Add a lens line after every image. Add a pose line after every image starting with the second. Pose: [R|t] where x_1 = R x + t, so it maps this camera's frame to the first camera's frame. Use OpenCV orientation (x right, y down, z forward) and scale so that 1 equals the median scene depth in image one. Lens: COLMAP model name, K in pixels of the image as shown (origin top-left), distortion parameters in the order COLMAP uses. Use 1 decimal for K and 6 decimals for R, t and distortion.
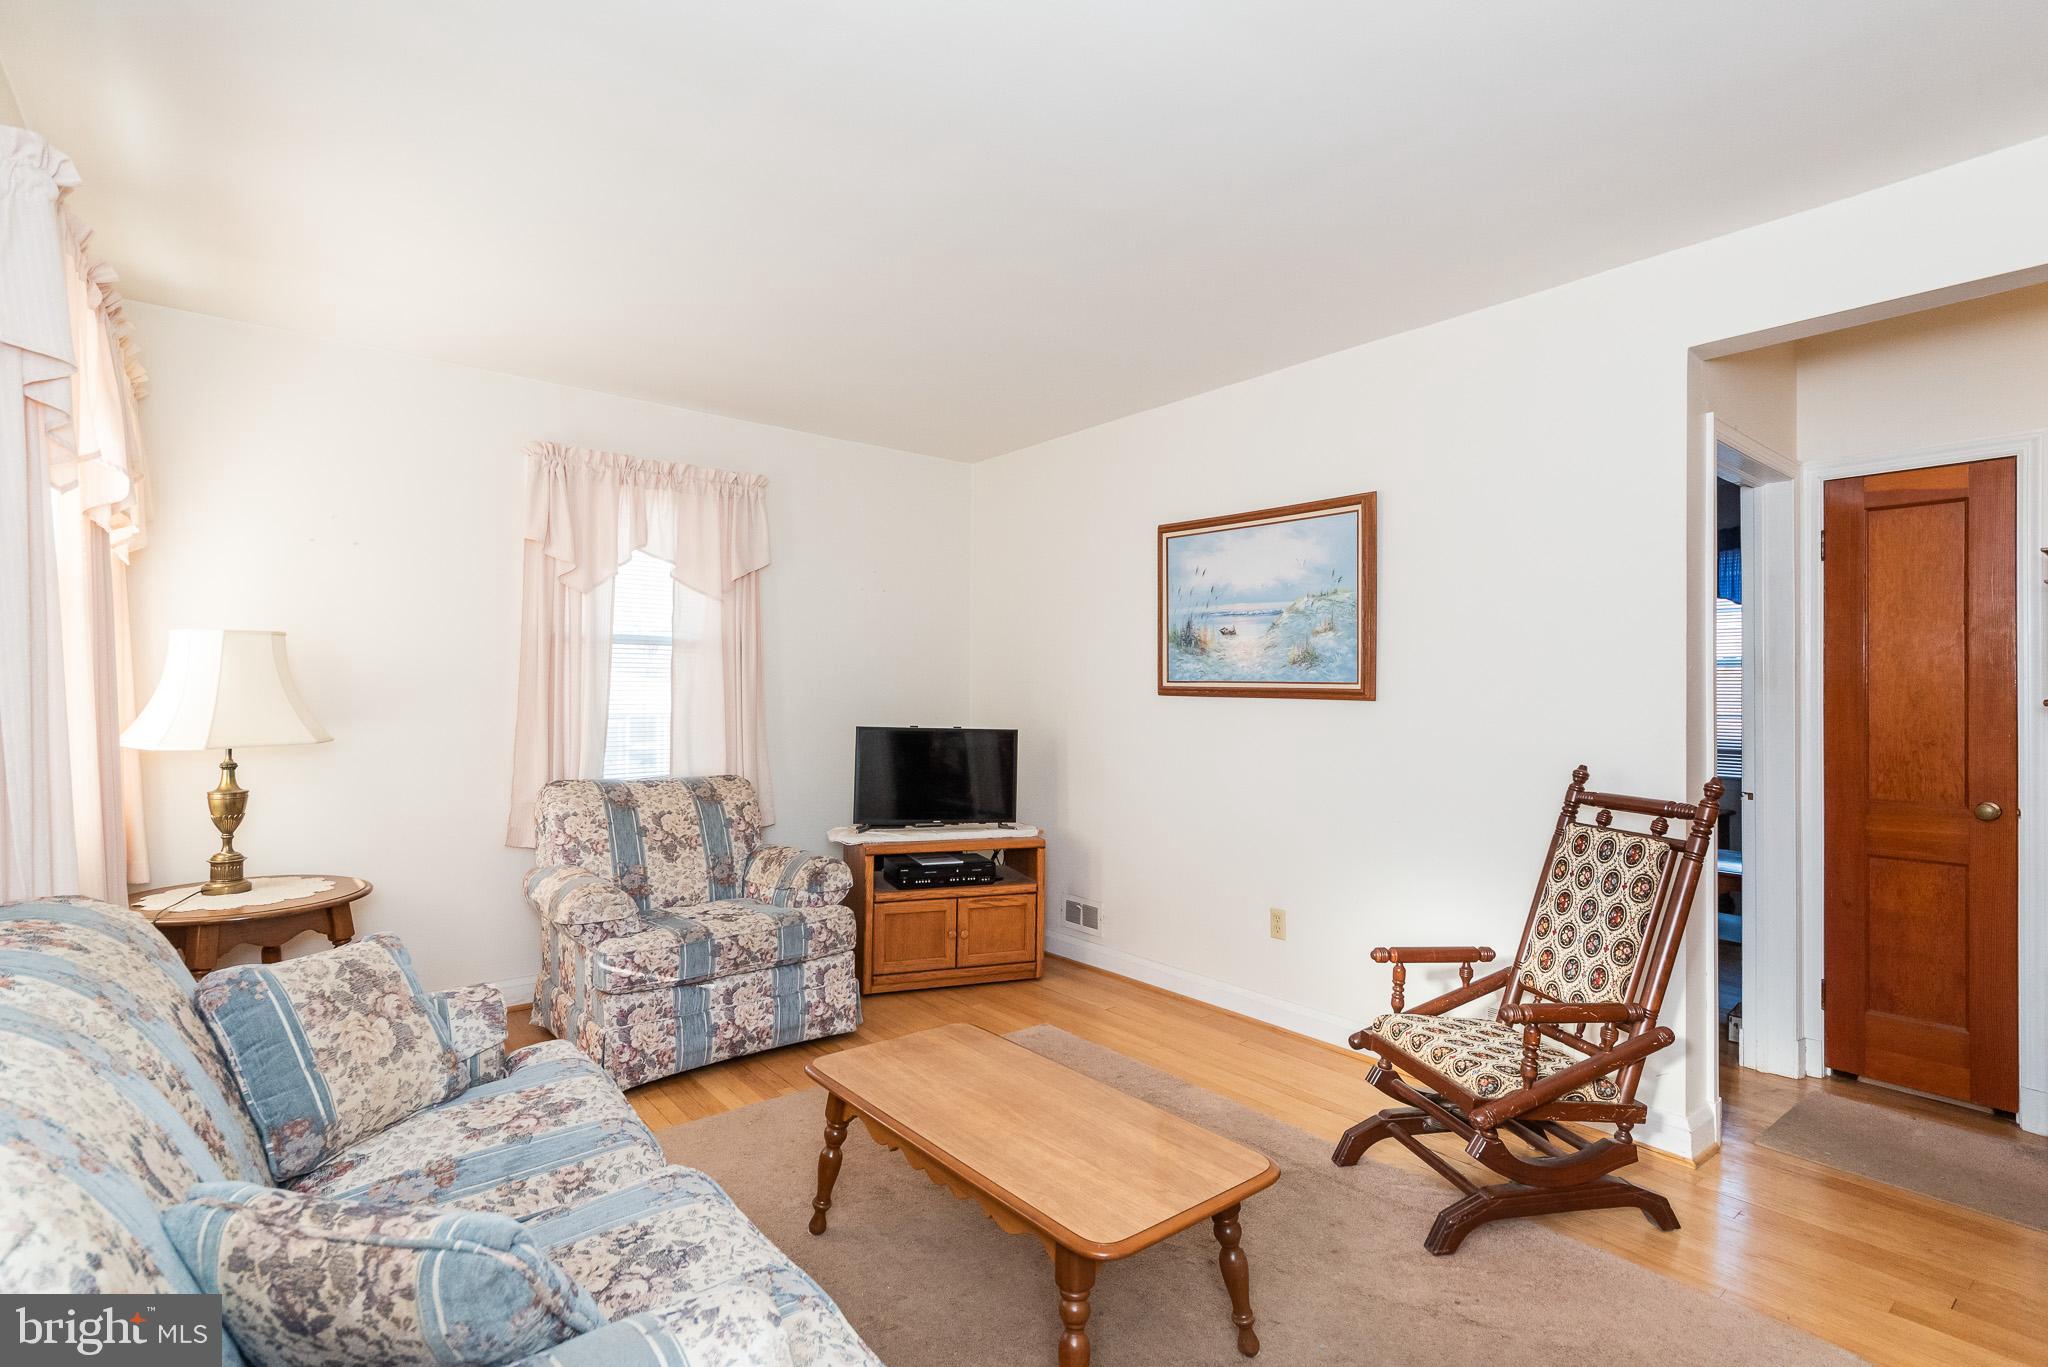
lens RADIAL K [[986.6, 0, 1006.0], [0, 986.6, 696.6], [0, 0, 1]] dist [0.003563, -0.000221]
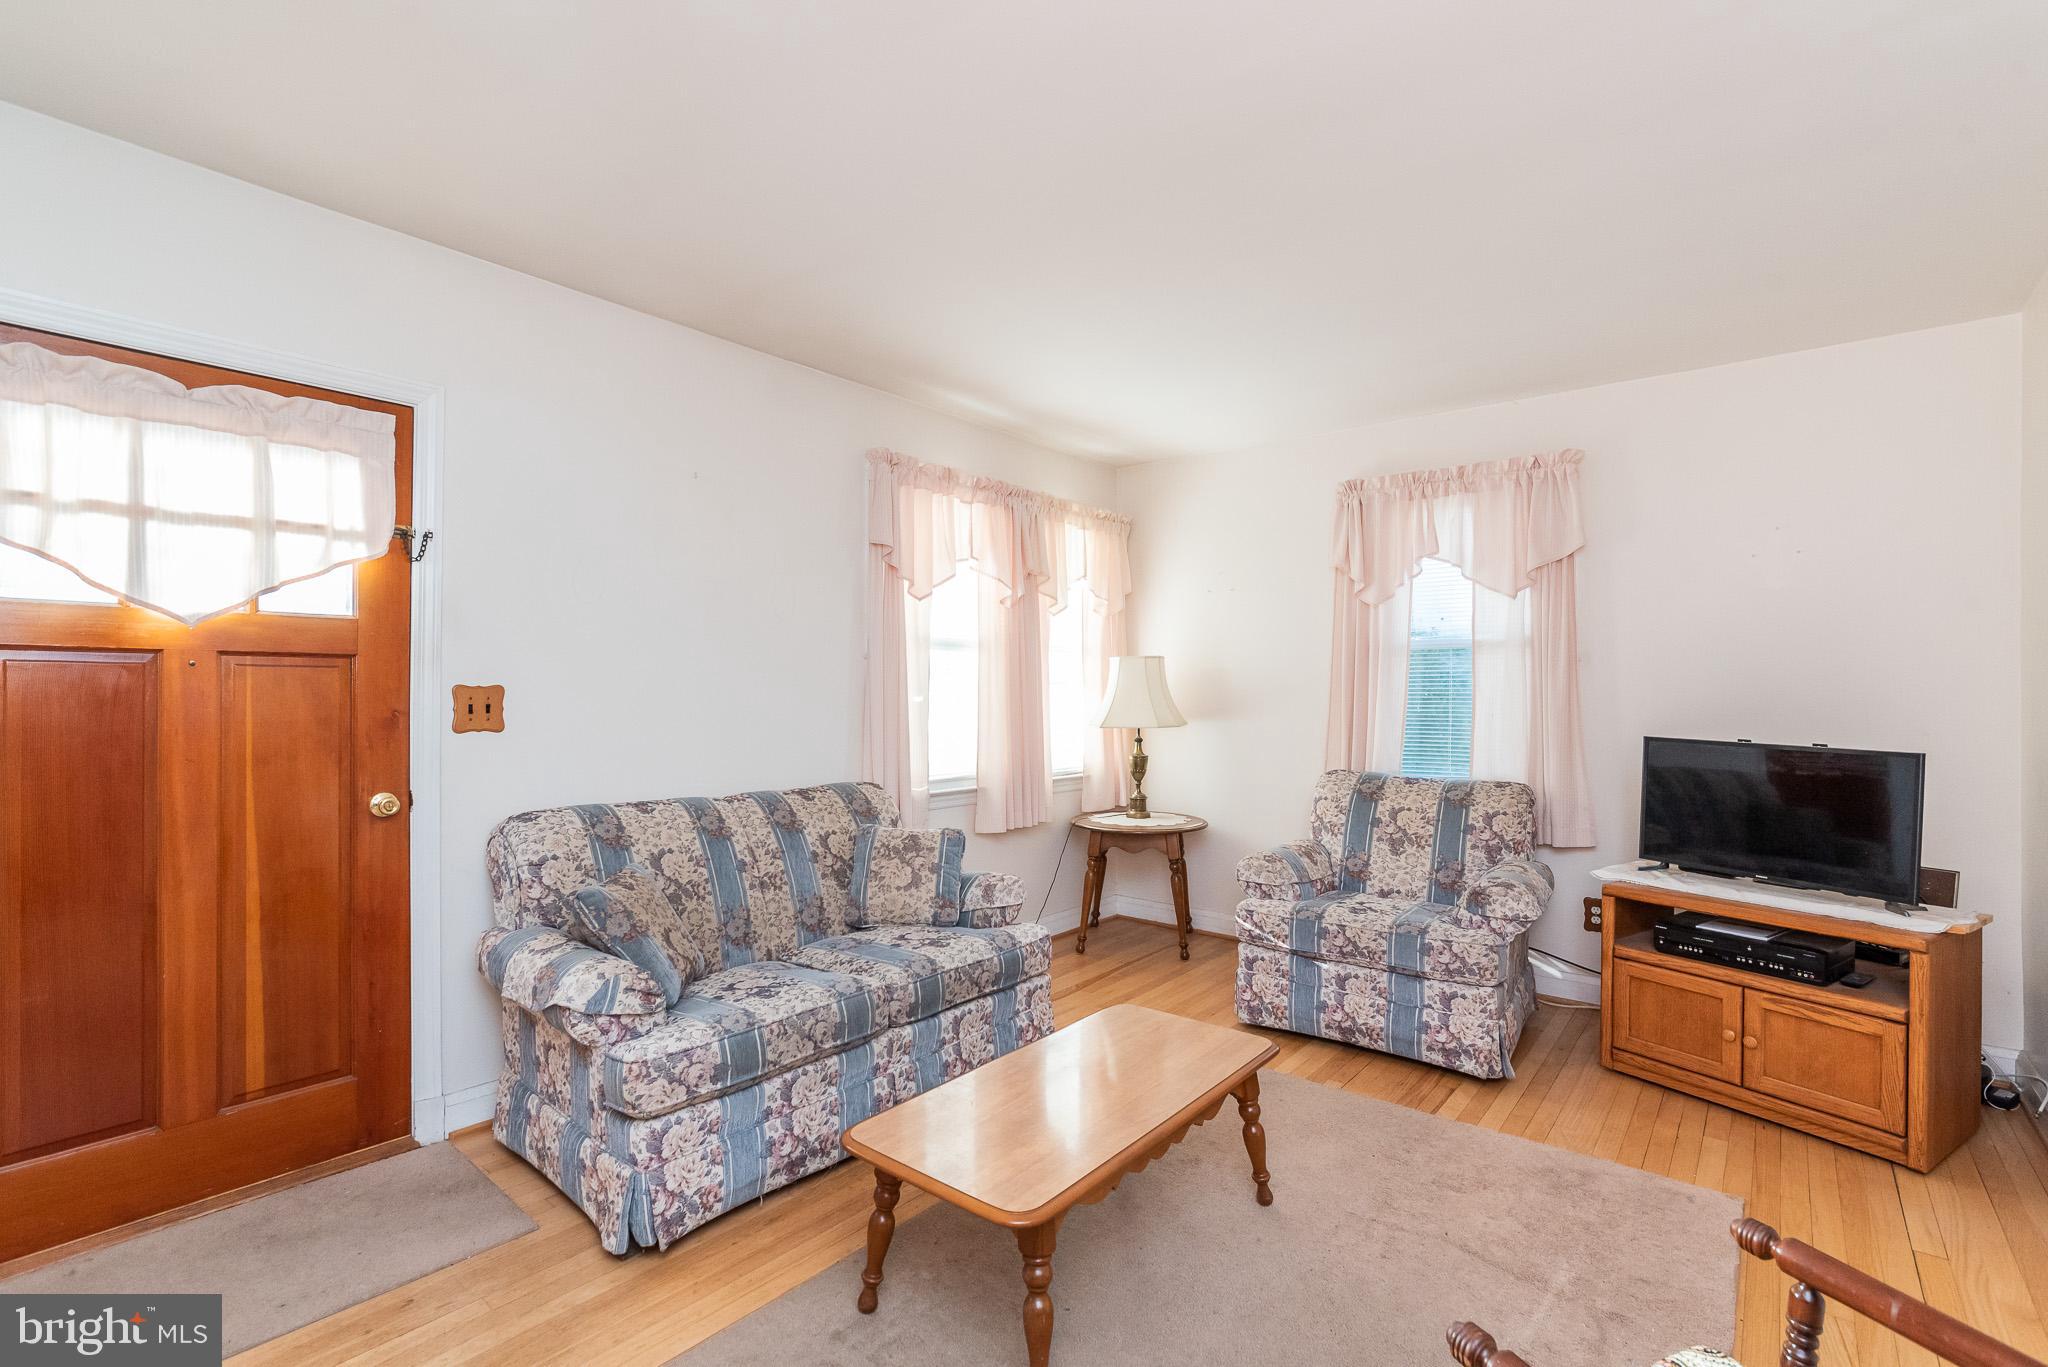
lens RADIAL K [[905.1, 0, 1008.7], [0, 905.1, 699.1], [0, 0, 1]] dist [-0.013896, 0.002819]
pose [[0.201881, 0.001603, -0.979409, 0.530369], [-0.004980, 0.999987, 0.000610, 0.002932], [0.979397, 0.004755, 0.201887, 0.411234]]
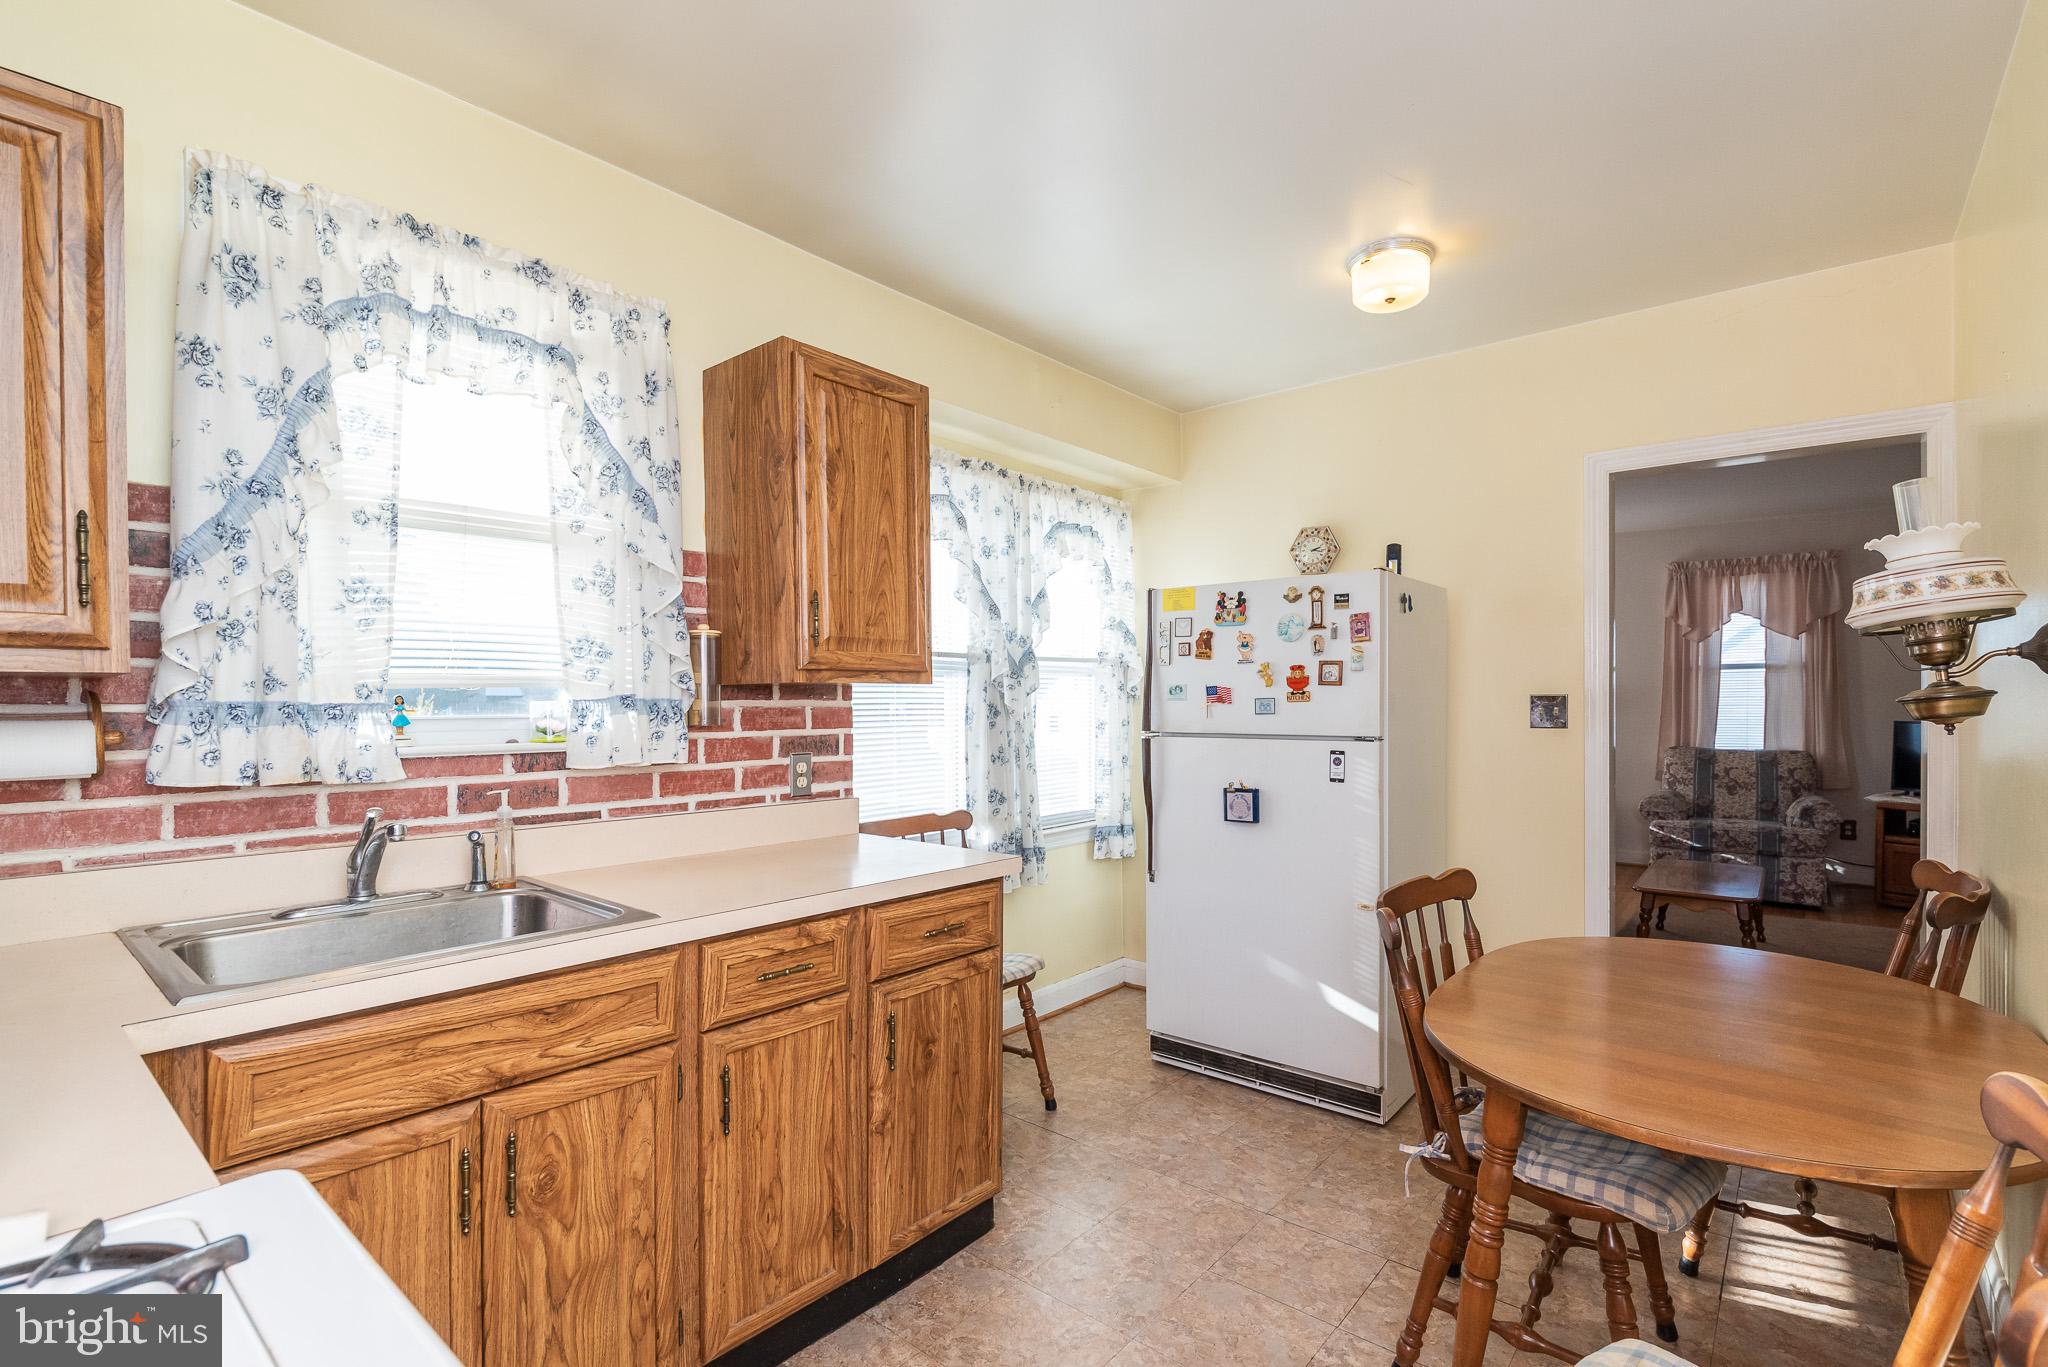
lens RADIAL K [[959.0, 0, 1034.8], [0, 959.0, 710.4], [0, 0, 1]] dist [-0.013327, -0.001300]
pose [[0.220822, 0.004054, -0.975306, 1.050904], [0.005678, 0.999969, 0.005443, 0.001577], [0.975298, -0.006740, 0.220792, -0.582528]]
